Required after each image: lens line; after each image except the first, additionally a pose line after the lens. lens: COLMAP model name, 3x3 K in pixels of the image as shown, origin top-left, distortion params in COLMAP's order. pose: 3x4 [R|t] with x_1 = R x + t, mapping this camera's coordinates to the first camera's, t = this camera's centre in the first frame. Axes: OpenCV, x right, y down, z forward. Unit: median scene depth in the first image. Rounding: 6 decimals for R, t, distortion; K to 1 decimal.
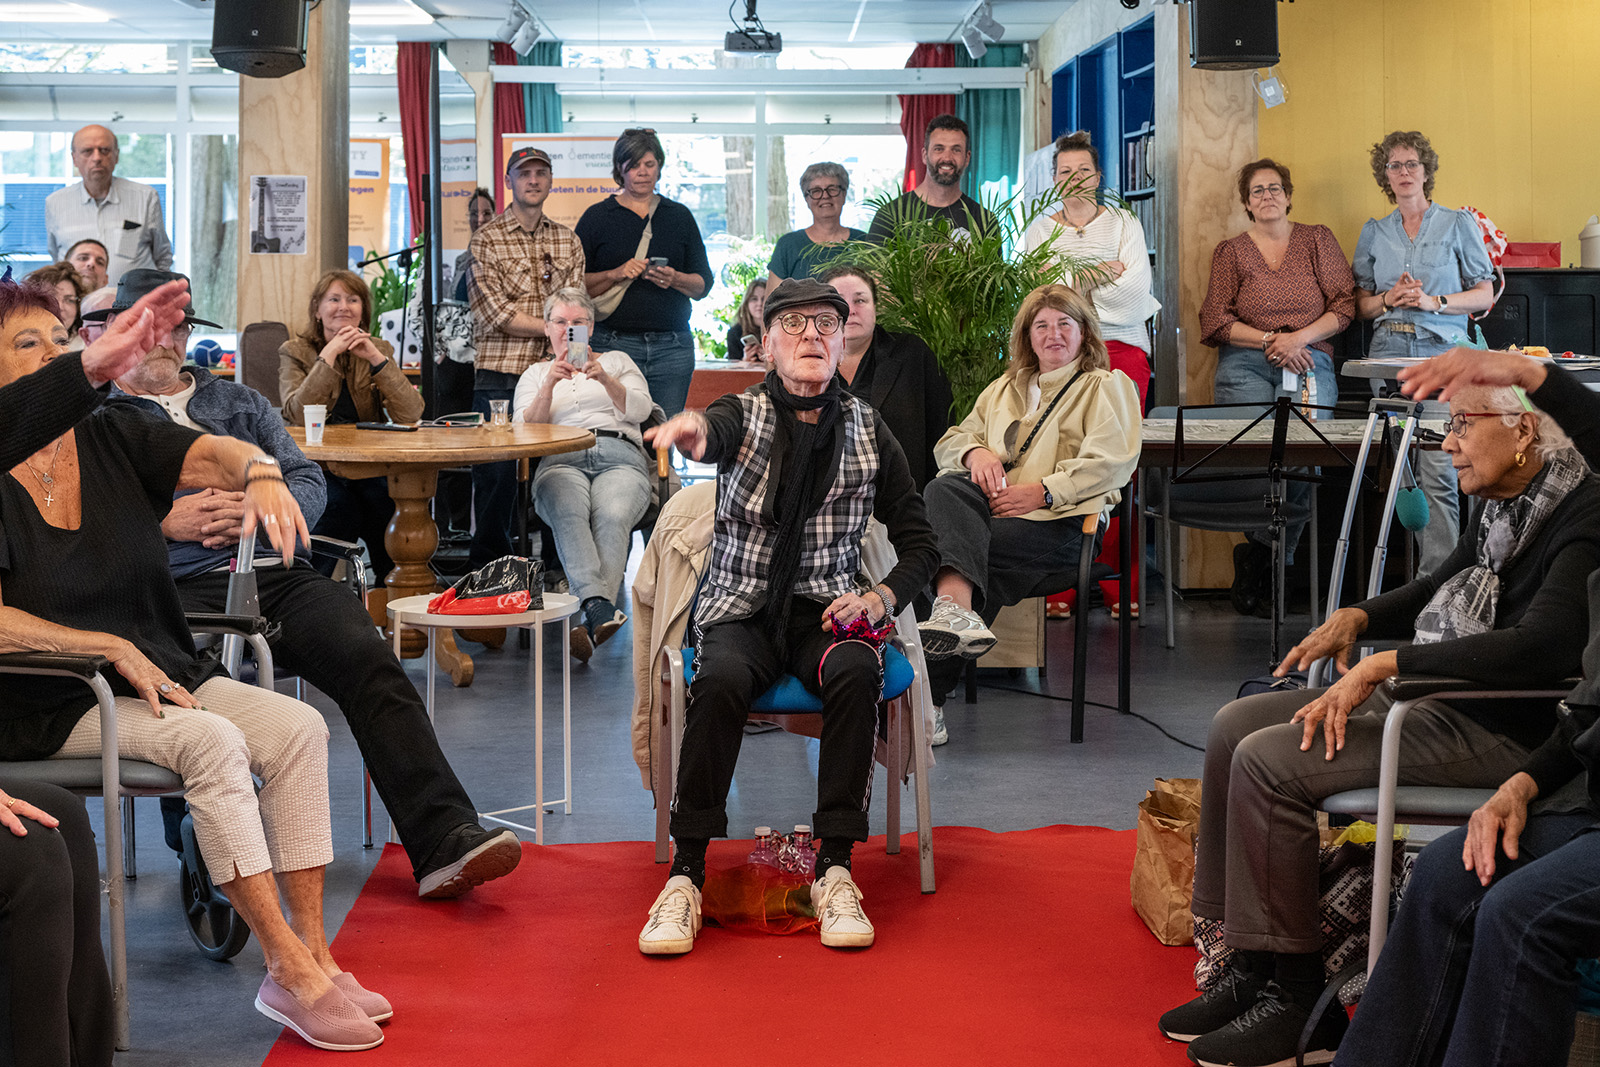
lens RADIAL K [[2331.3, 0, 797.5], [0, 2331.3, 539.4], [0, 0, 1]] dist [0.113894, 0.000000]
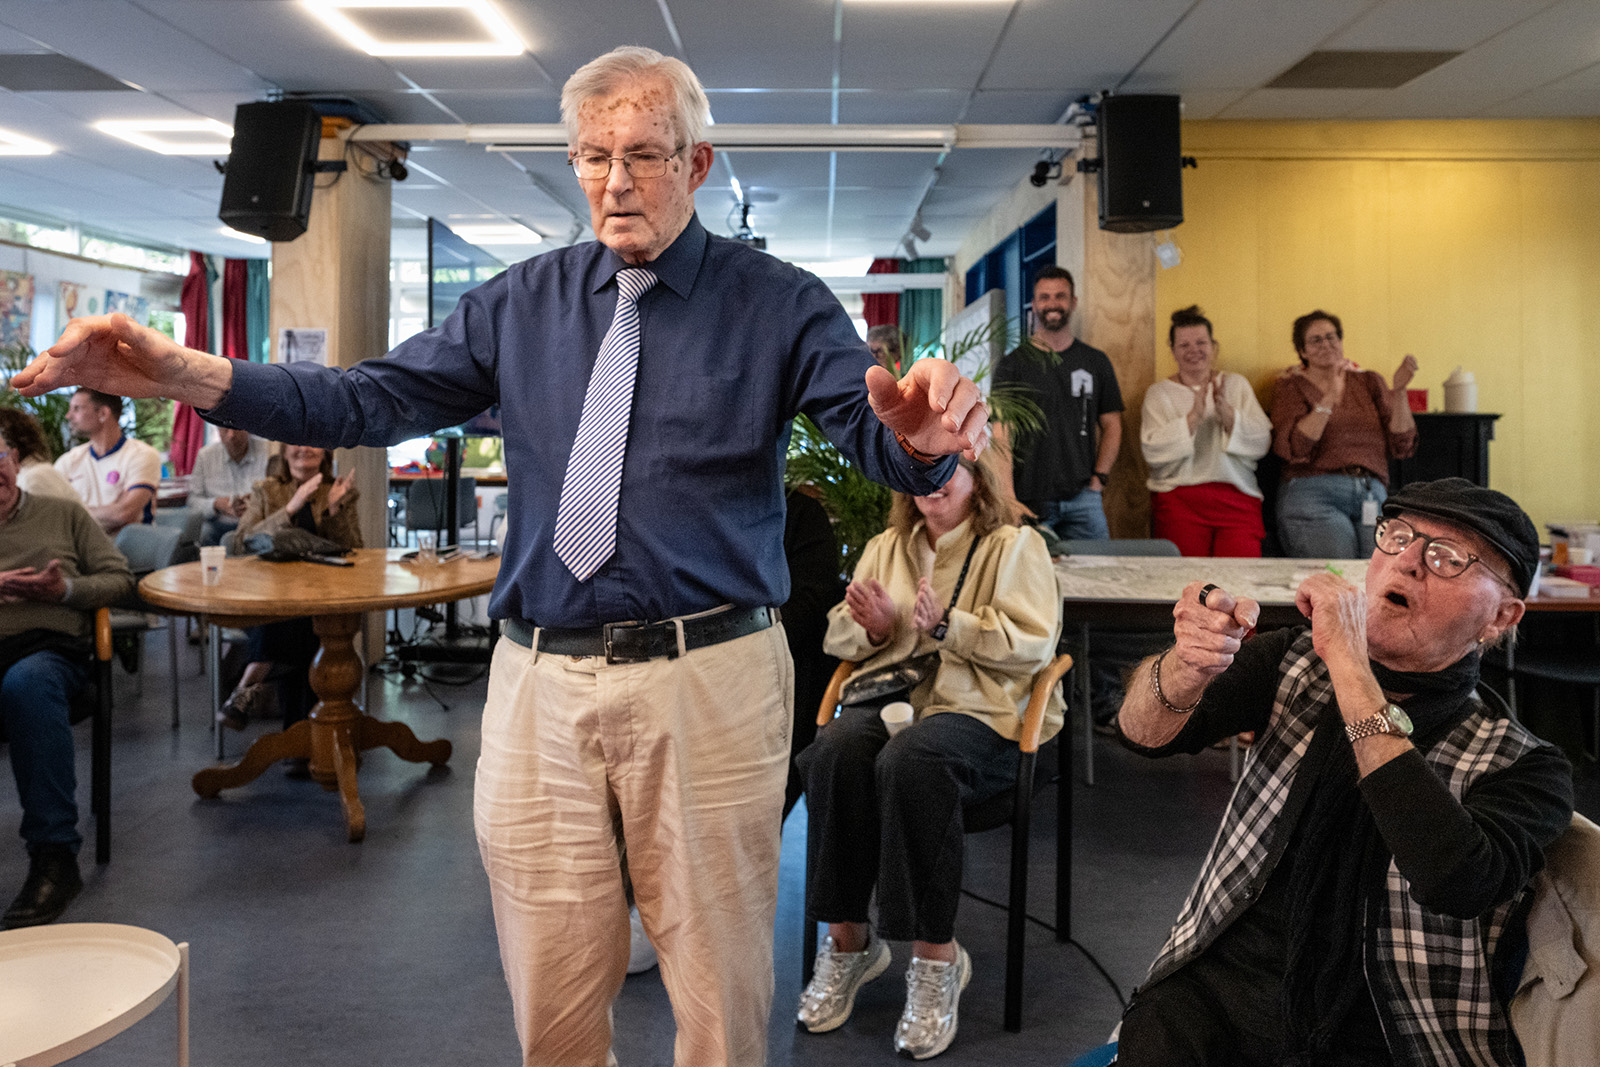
lens RADIAL K [[1140.1, 0, 761.6], [0, 1140.1, 517.8], [0, 0, 1]] dist [0.045748, 0.000427]
pose [[0.998094, 0.009747, -0.060936, 0.042330], [-0.010872, 0.999776, -0.018151, -0.052366], [0.060746, 0.018779, 0.997977, 0.442016]]
